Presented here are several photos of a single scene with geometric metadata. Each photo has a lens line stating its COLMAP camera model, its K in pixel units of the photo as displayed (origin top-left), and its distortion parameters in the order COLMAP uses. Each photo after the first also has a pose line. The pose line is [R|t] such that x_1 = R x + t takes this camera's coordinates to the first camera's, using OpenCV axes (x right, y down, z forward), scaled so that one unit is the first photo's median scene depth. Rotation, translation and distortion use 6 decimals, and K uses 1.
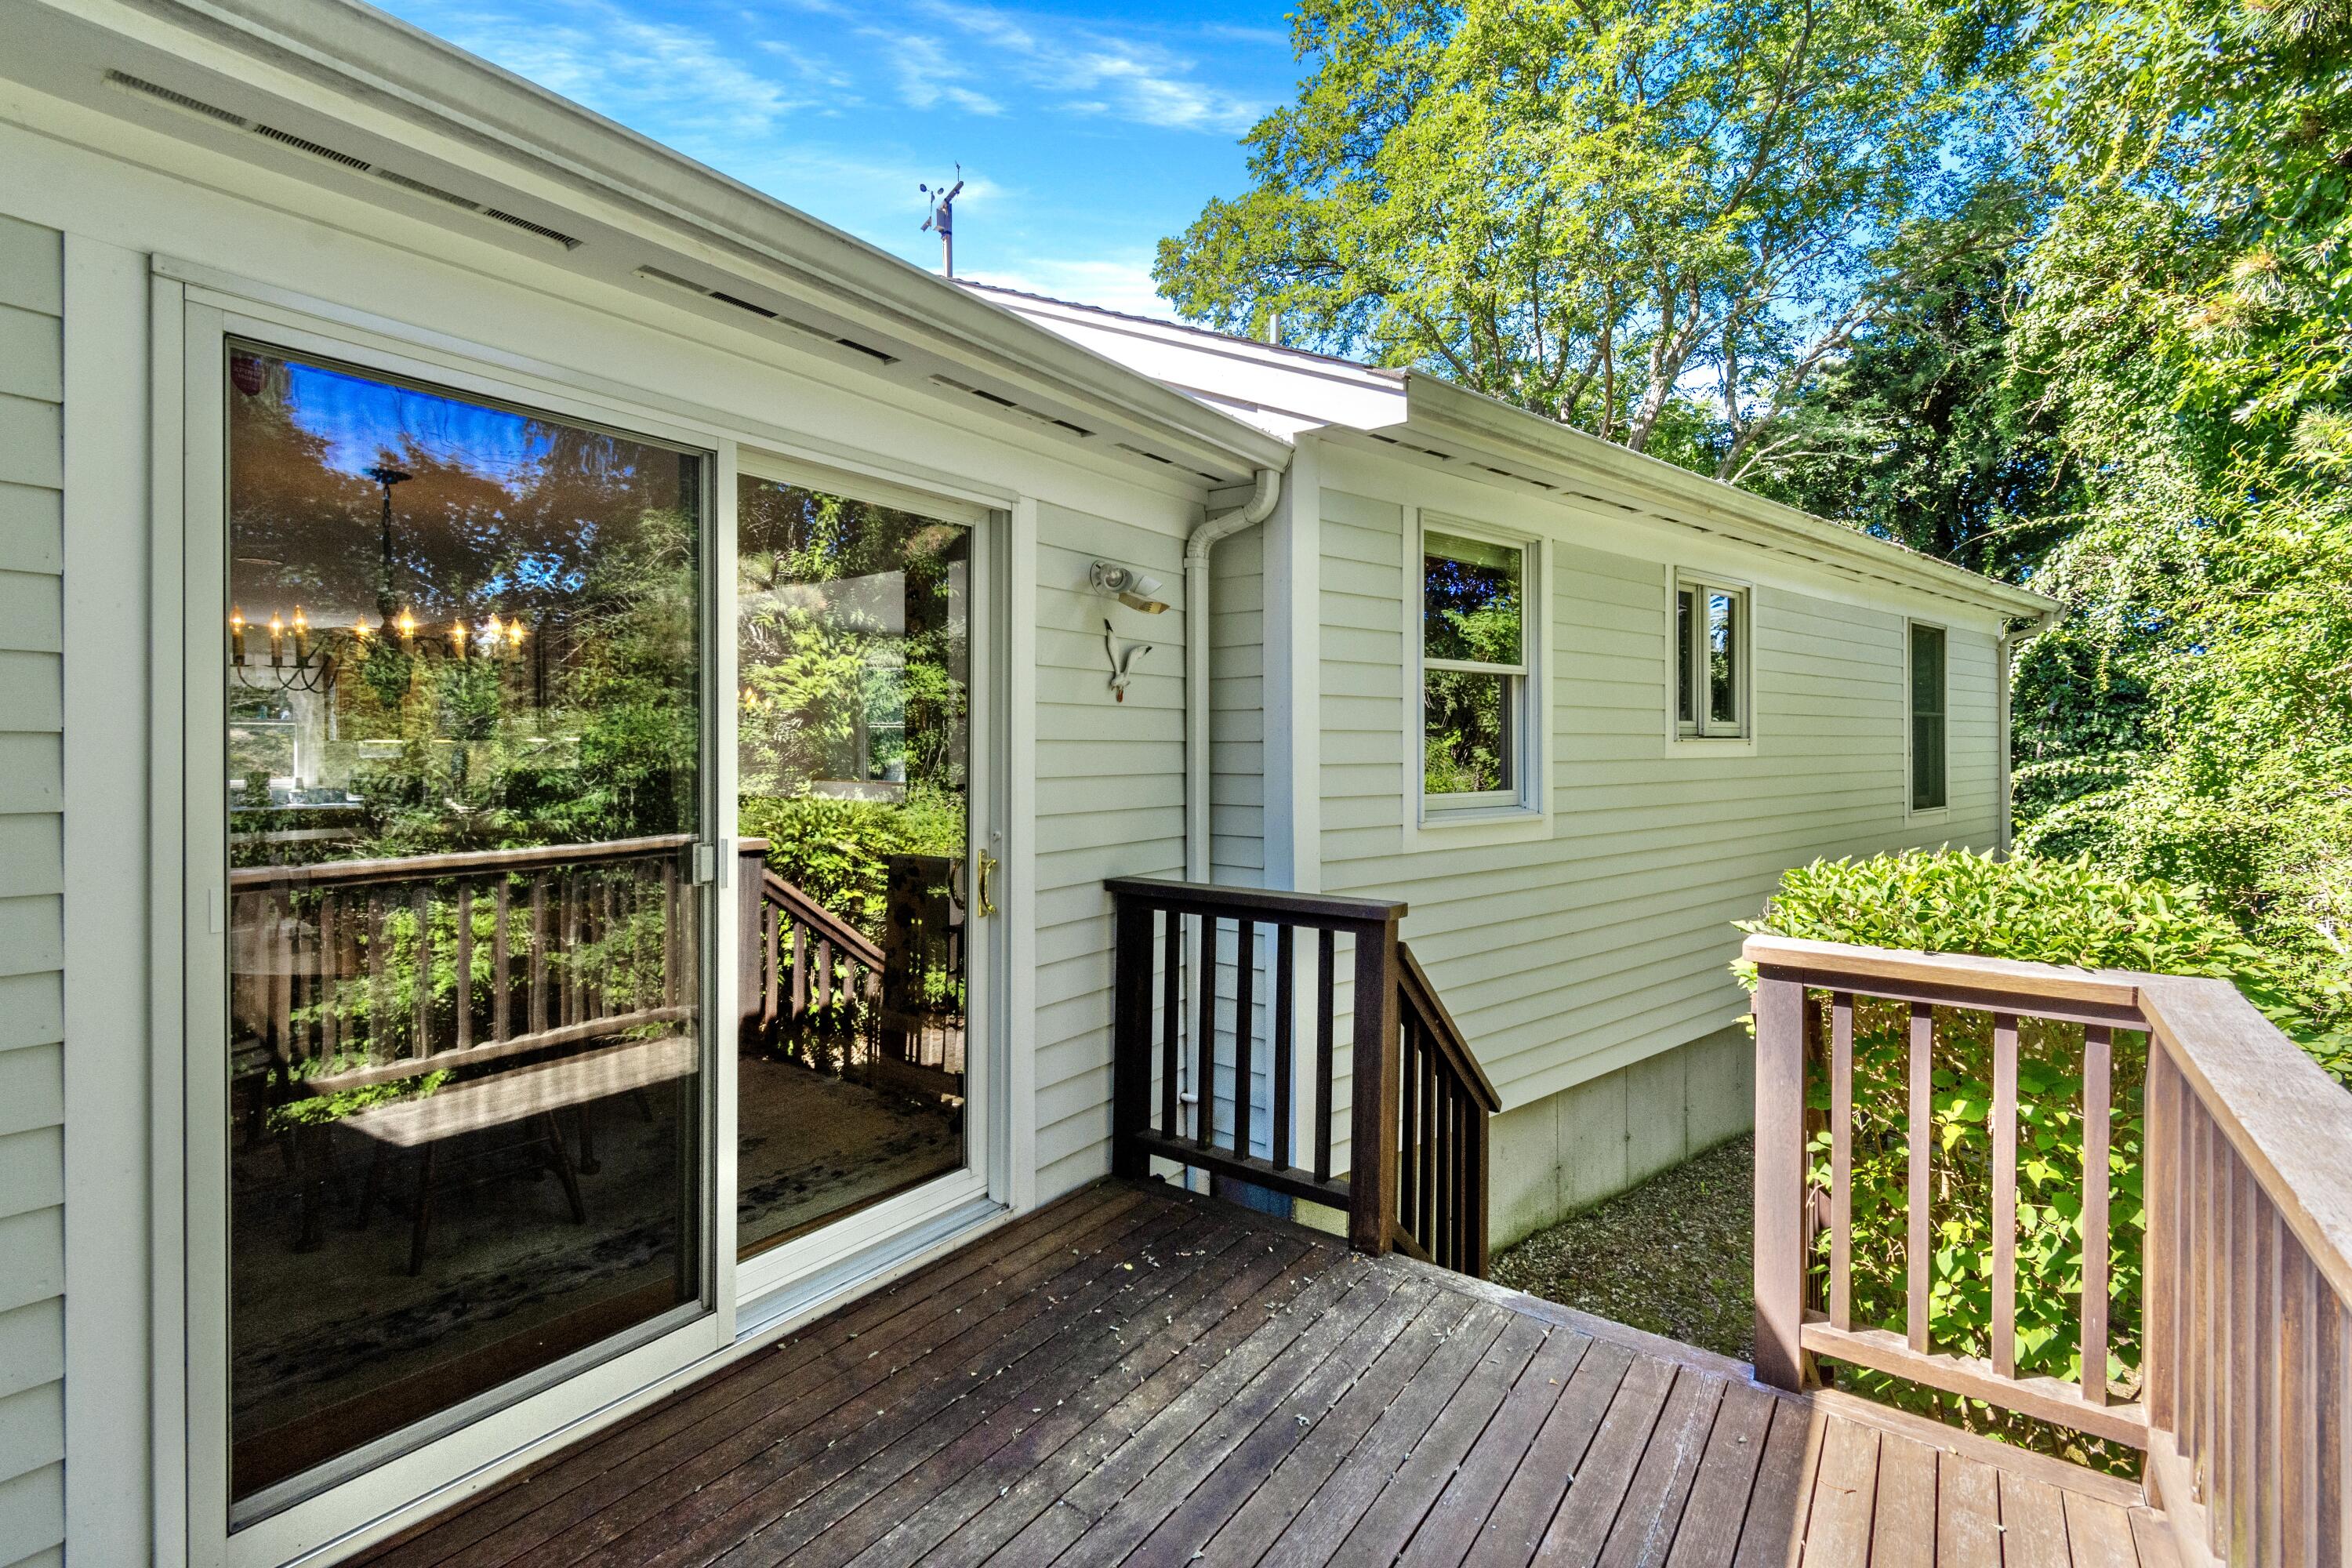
lens RADIAL K [[1052.5, 0, 1183.0], [0, 1052.5, 784.5], [0, 0, 1]] dist [0.000436, -0.000470]
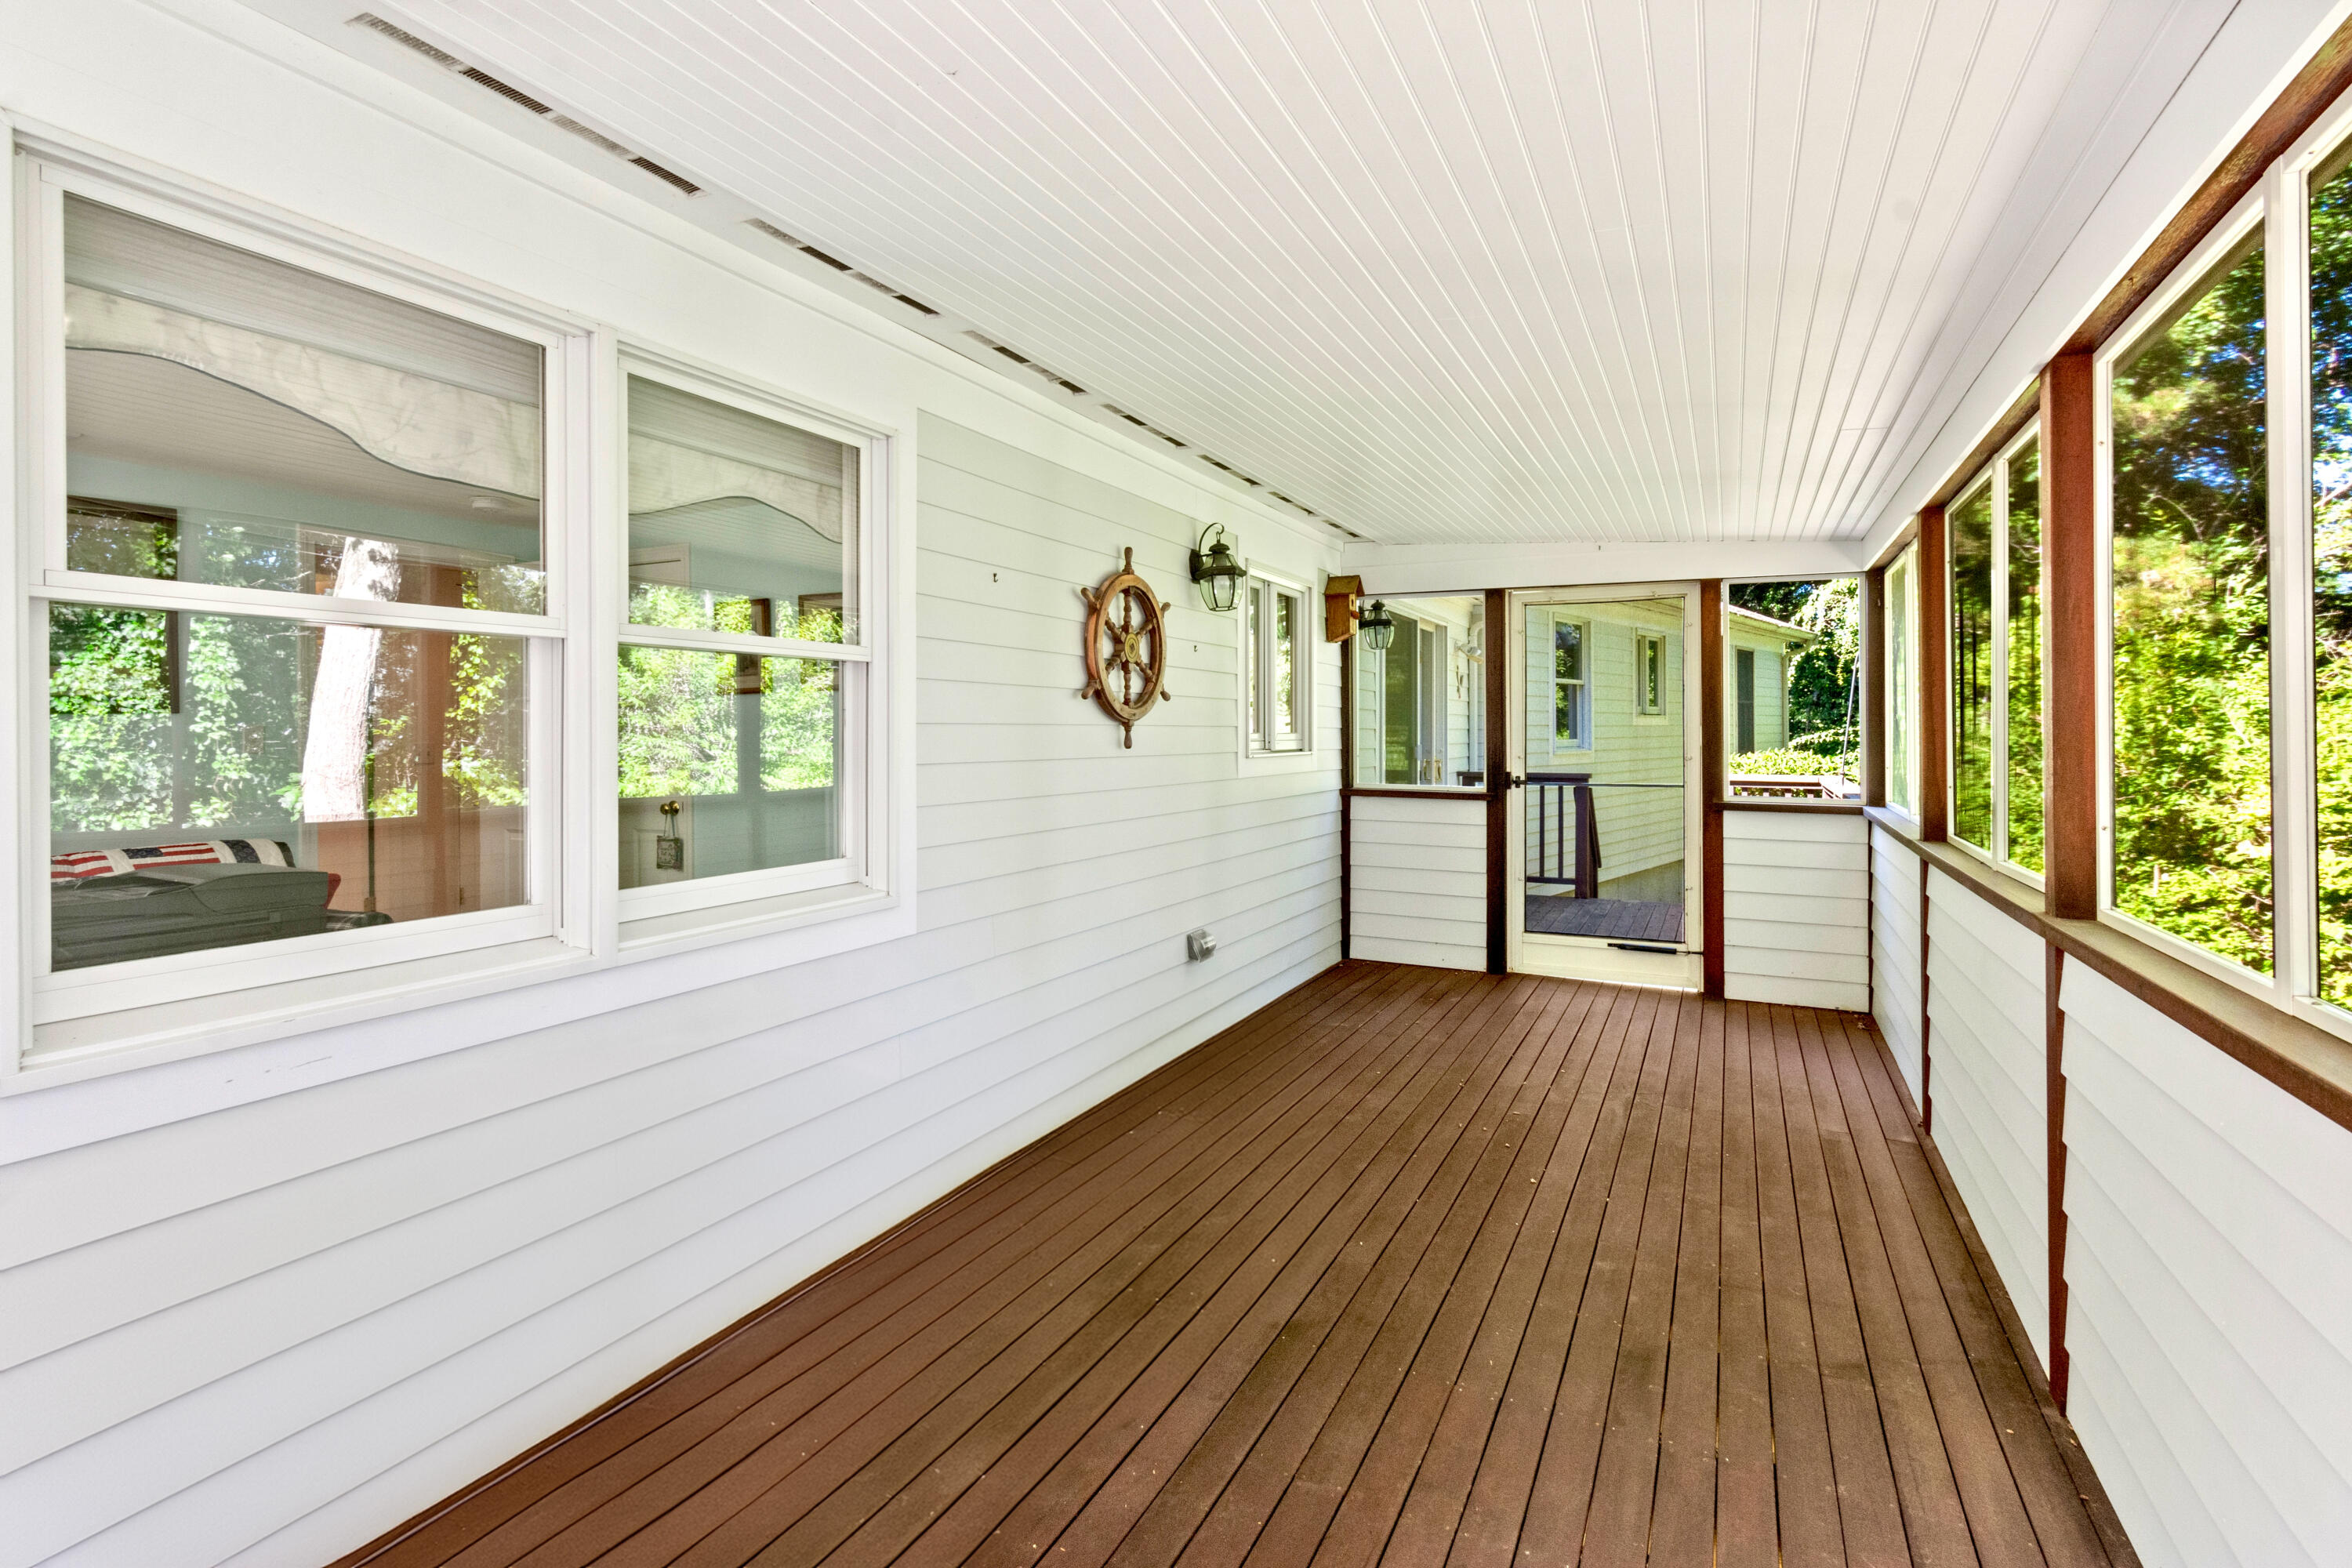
lens RADIAL K [[1192.8, 0, 1176.0], [0, 1192.8, 784.0], [0, 0, 1]] dist [0.000114, -0.000147]
pose [[0.981831, -0.012318, 0.189357, -0.445947], [0.011429, 0.999918, 0.005785, 0.035248], [-0.189413, -0.003515, 0.981891, -0.568382]]
